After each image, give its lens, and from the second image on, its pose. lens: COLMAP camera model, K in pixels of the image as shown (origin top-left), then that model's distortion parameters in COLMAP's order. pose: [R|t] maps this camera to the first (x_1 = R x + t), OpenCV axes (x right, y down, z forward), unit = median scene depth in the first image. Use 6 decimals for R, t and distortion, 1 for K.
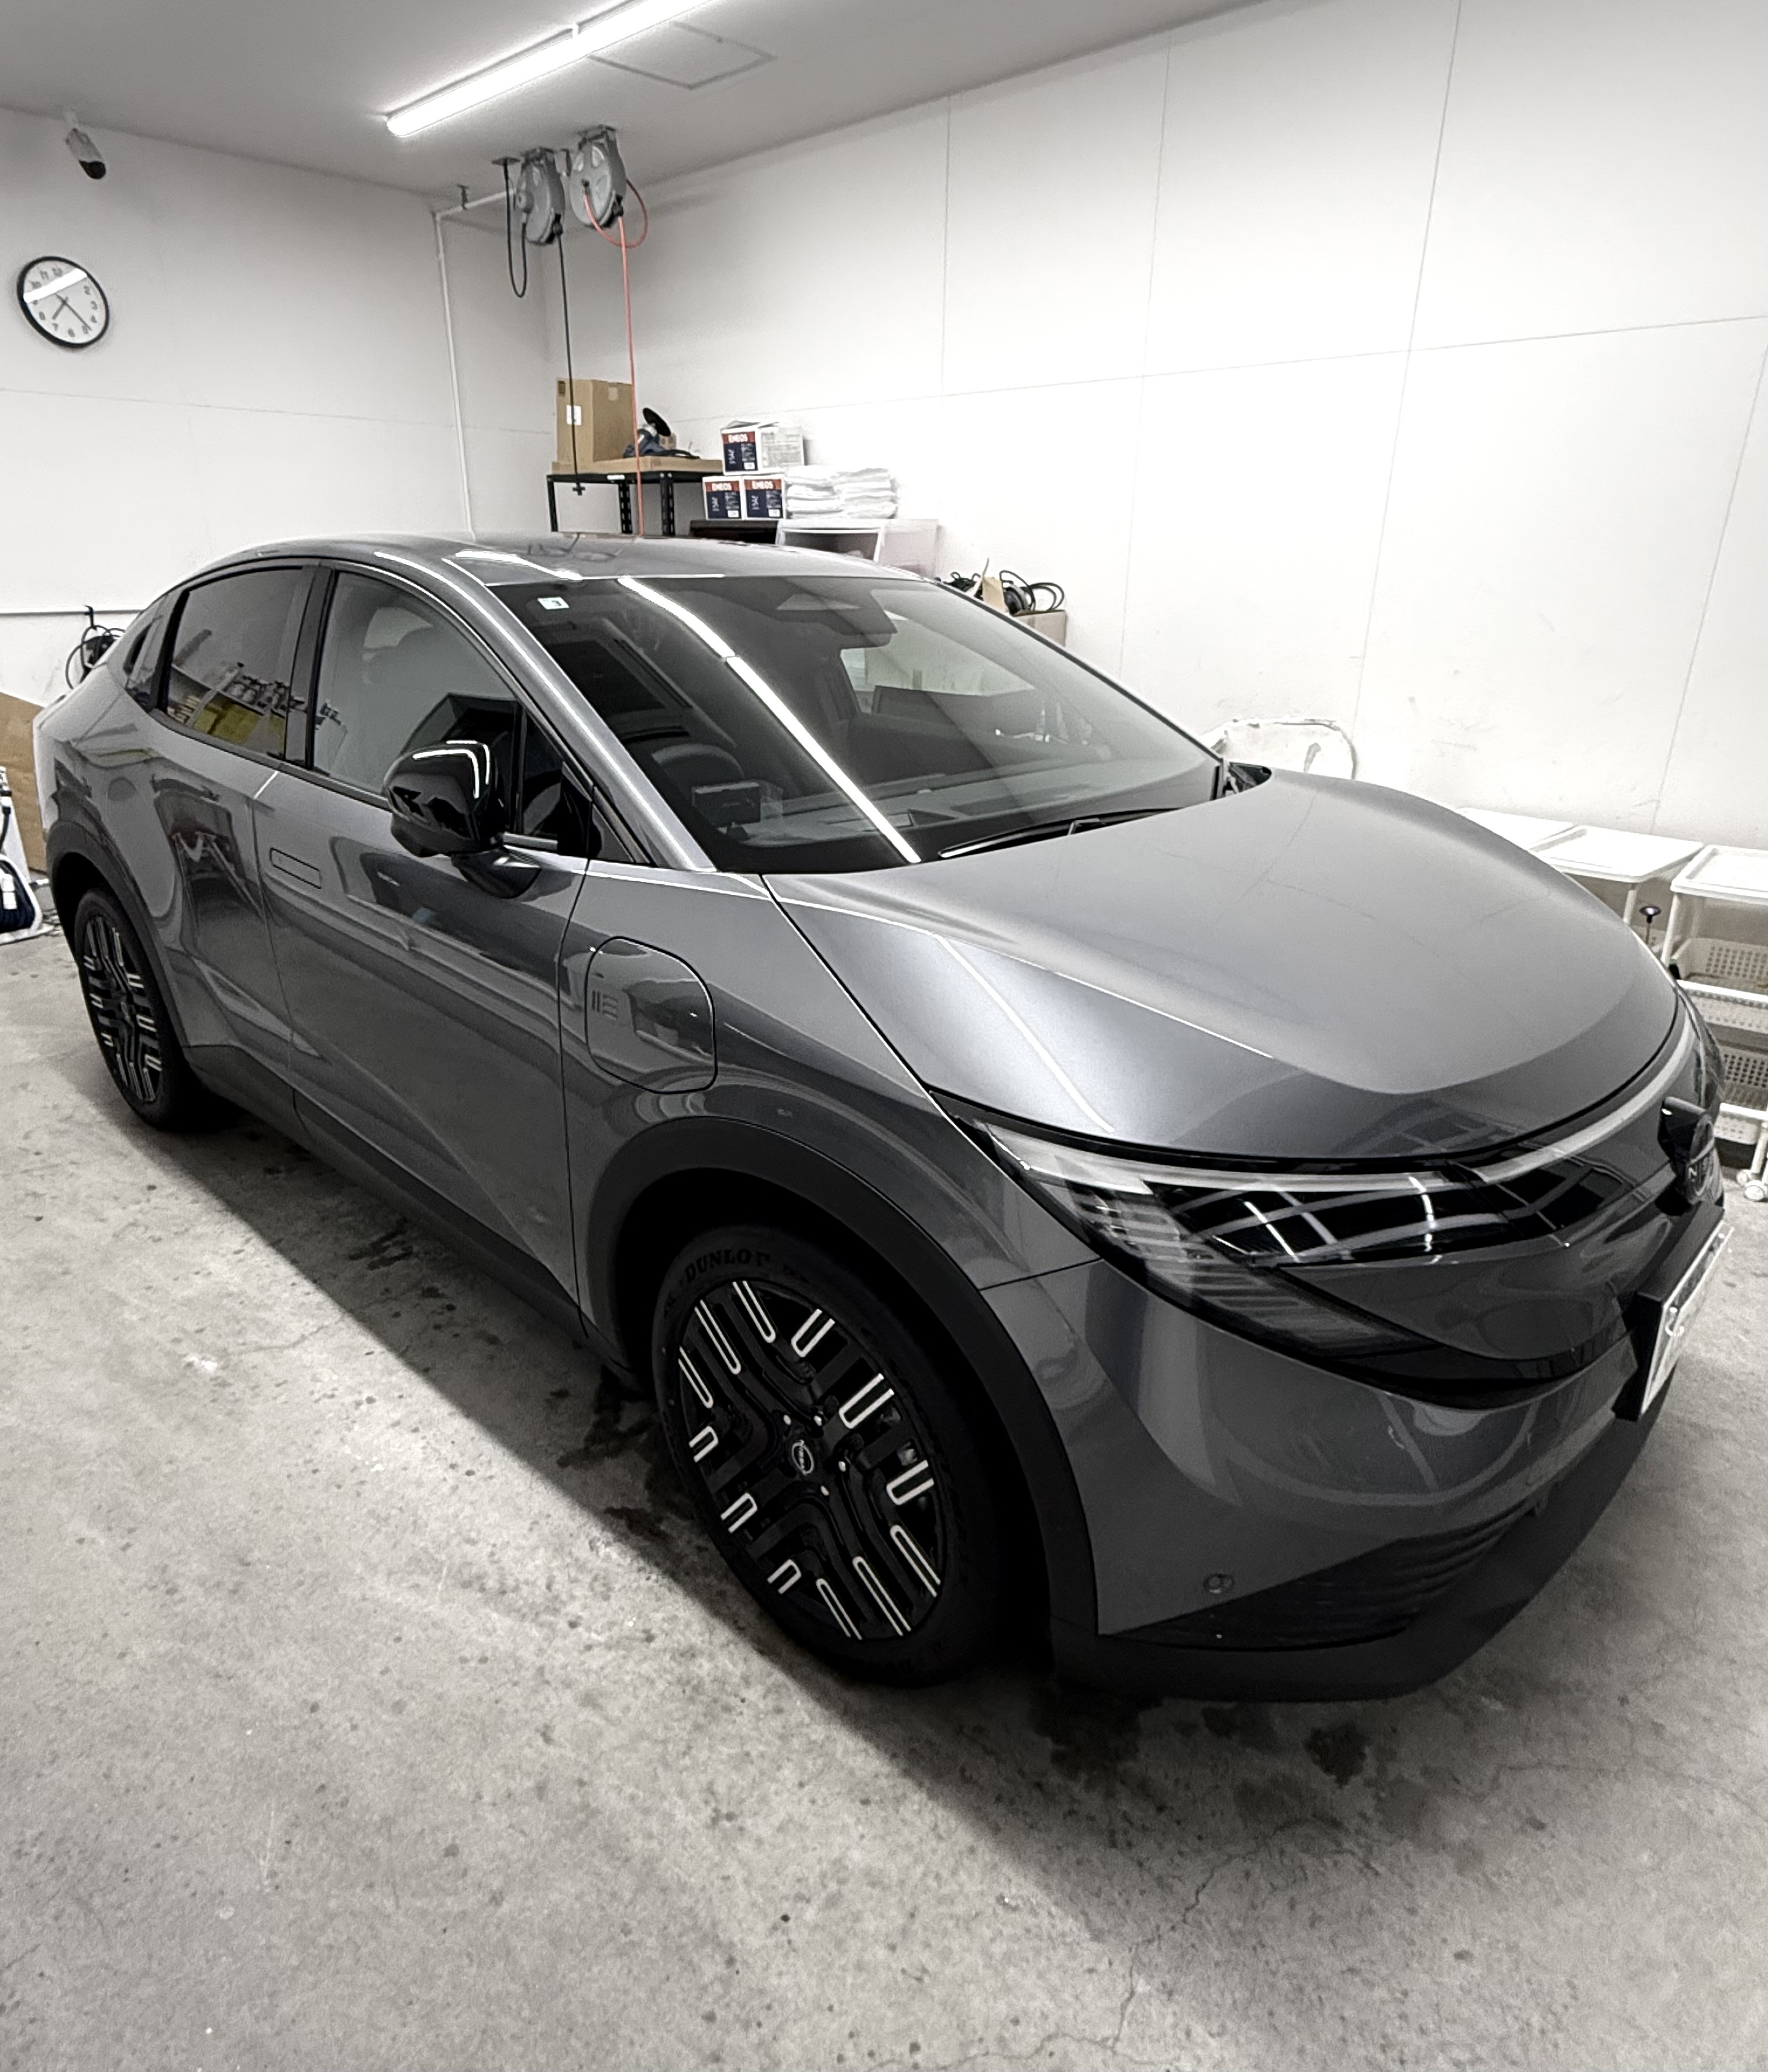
lens RADIAL K [[1284.6, 0, 872.2], [0, 1284.6, 1076.1], [0, 0, 1]] dist [-0.000609, -0.000946]
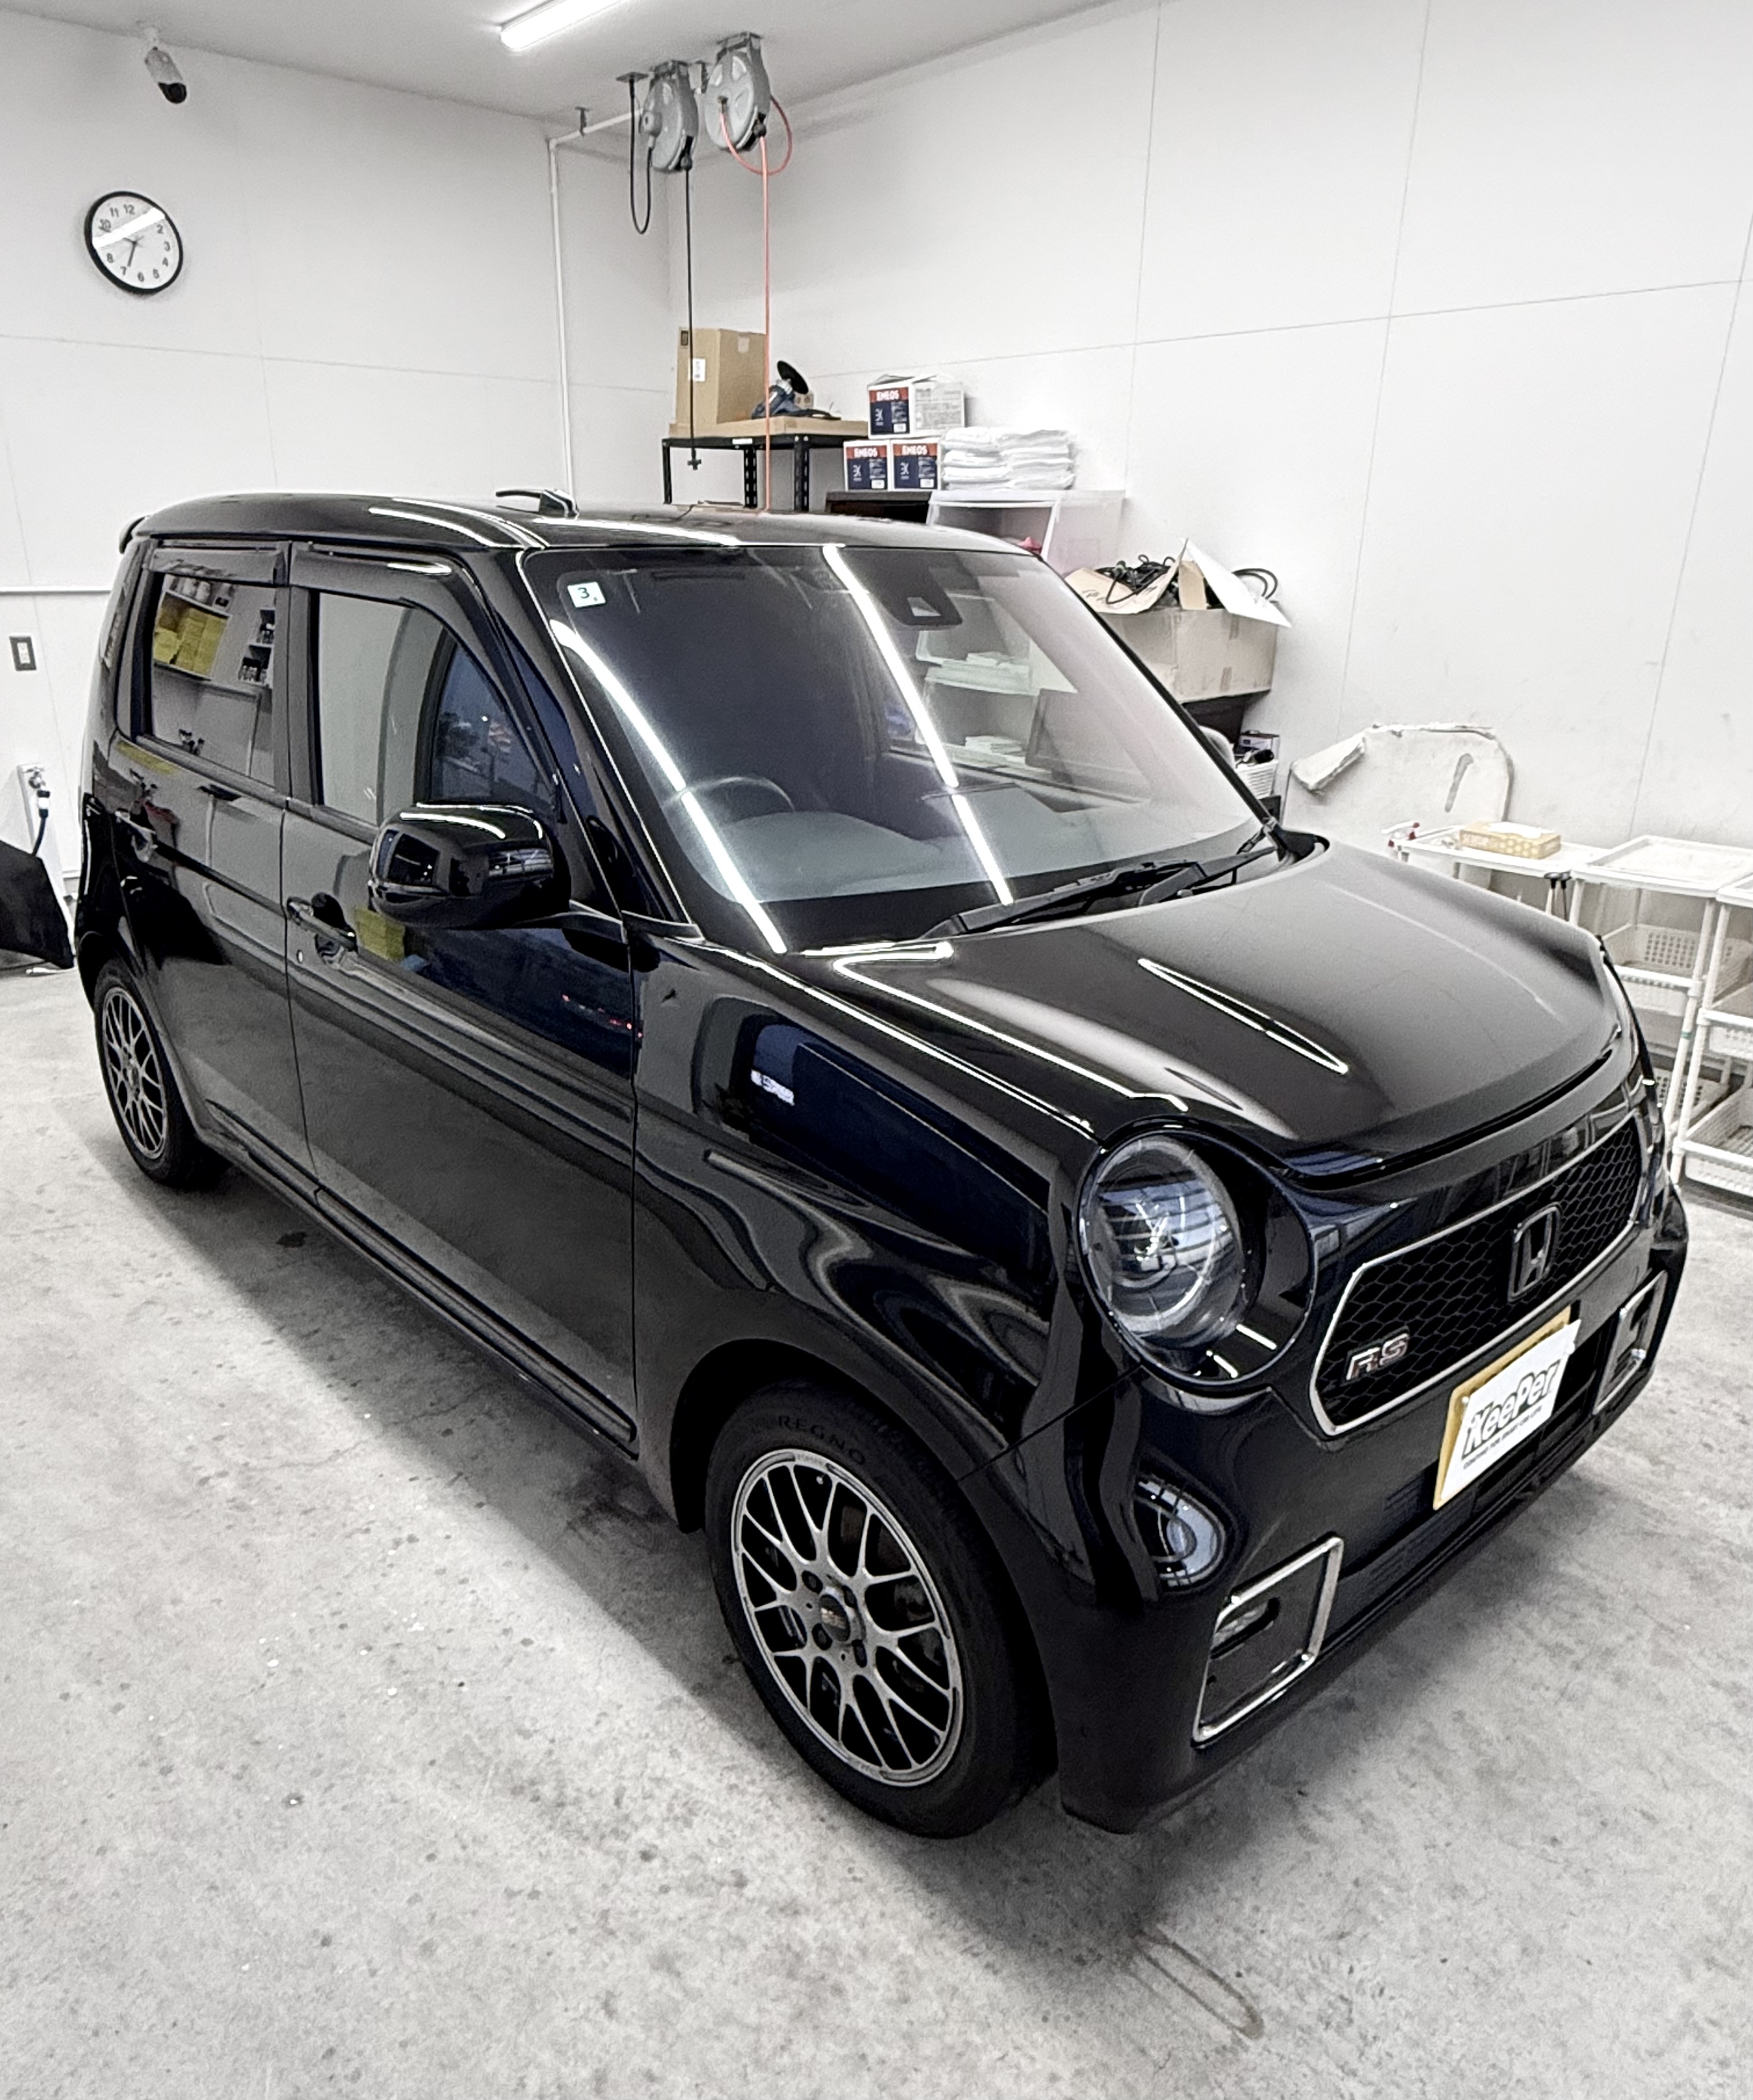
lens RADIAL K [[1487.9, 0, 858.4], [0, 1487.9, 1104.3], [0, 0, 1]] dist [0.001685, -0.000454]
pose [[0.995052, 0.040946, -0.090522, -0.037850], [-0.043020, 0.998852, -0.021083, -0.022424], [0.089555, 0.024873, 0.995671, 0.084090]]
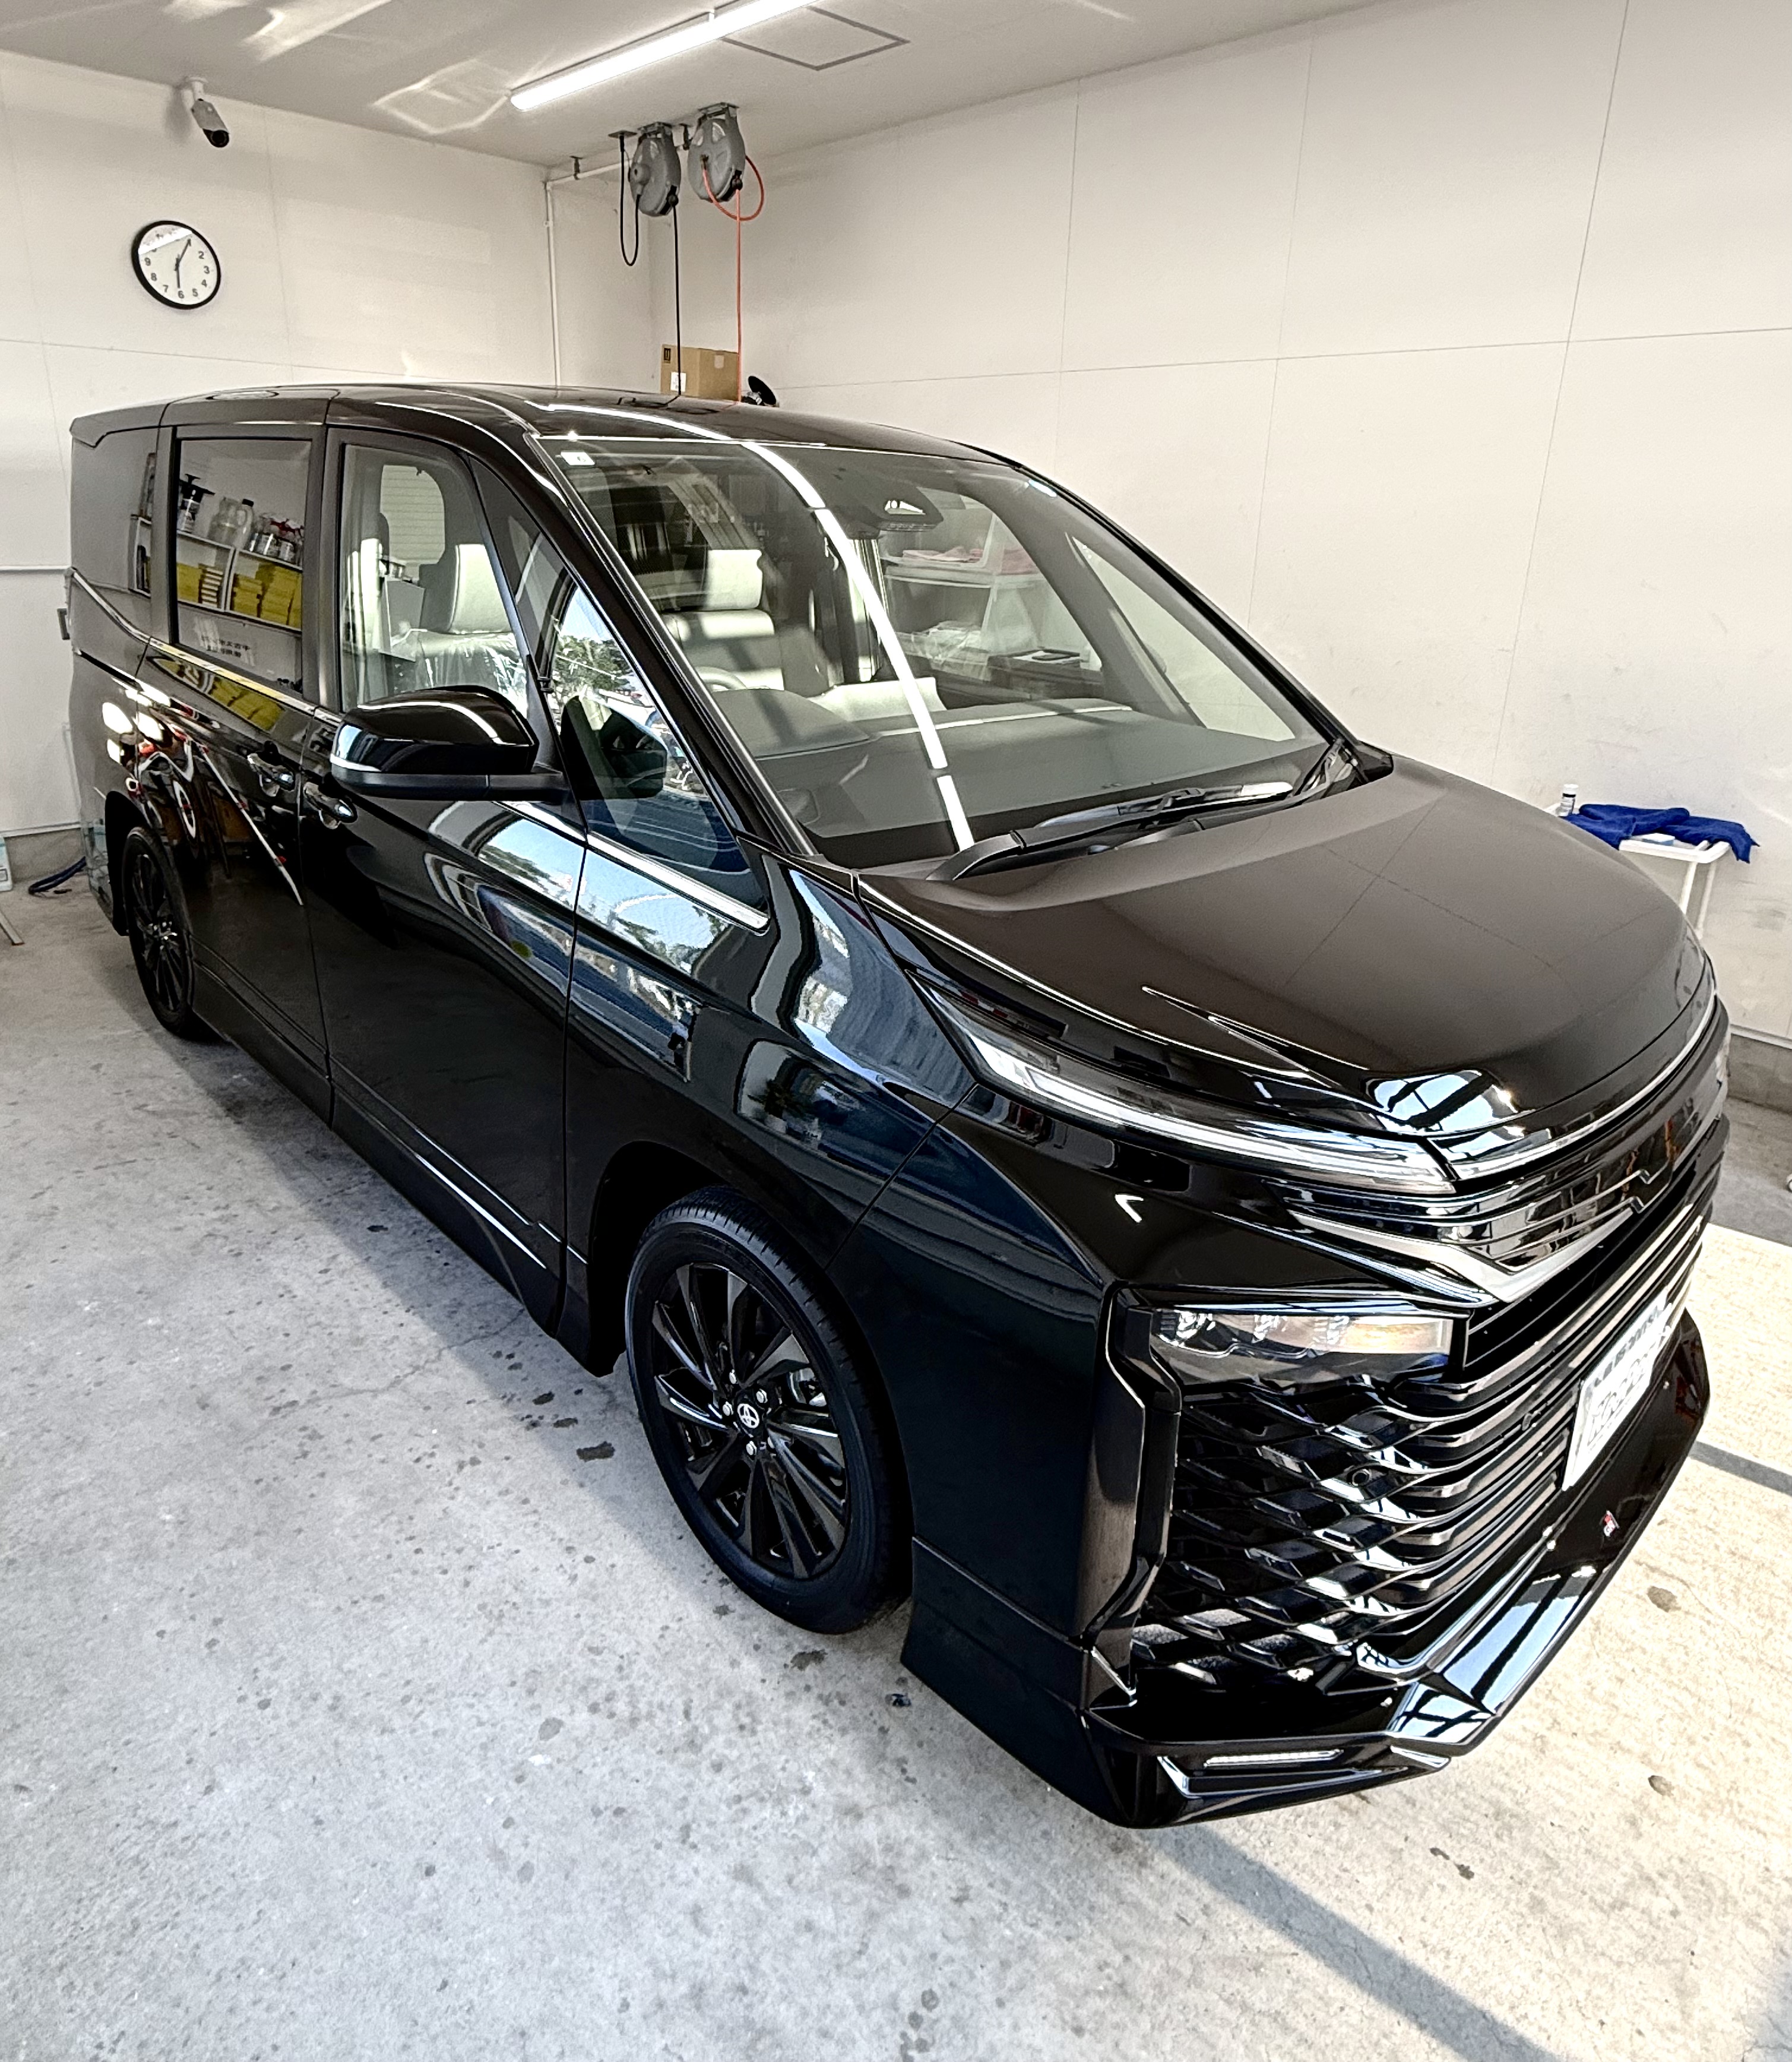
lens RADIAL K [[1308.3, 0, 871.6], [0, 1308.3, 924.6], [0, 0, 1]] dist [0.004549, -0.002746]
pose [[0.999345, 0.026801, -0.024332, -0.120643], [-0.028409, 0.997255, -0.068370, -0.085372], [0.022433, 0.069016, 0.997363, 0.072776]]
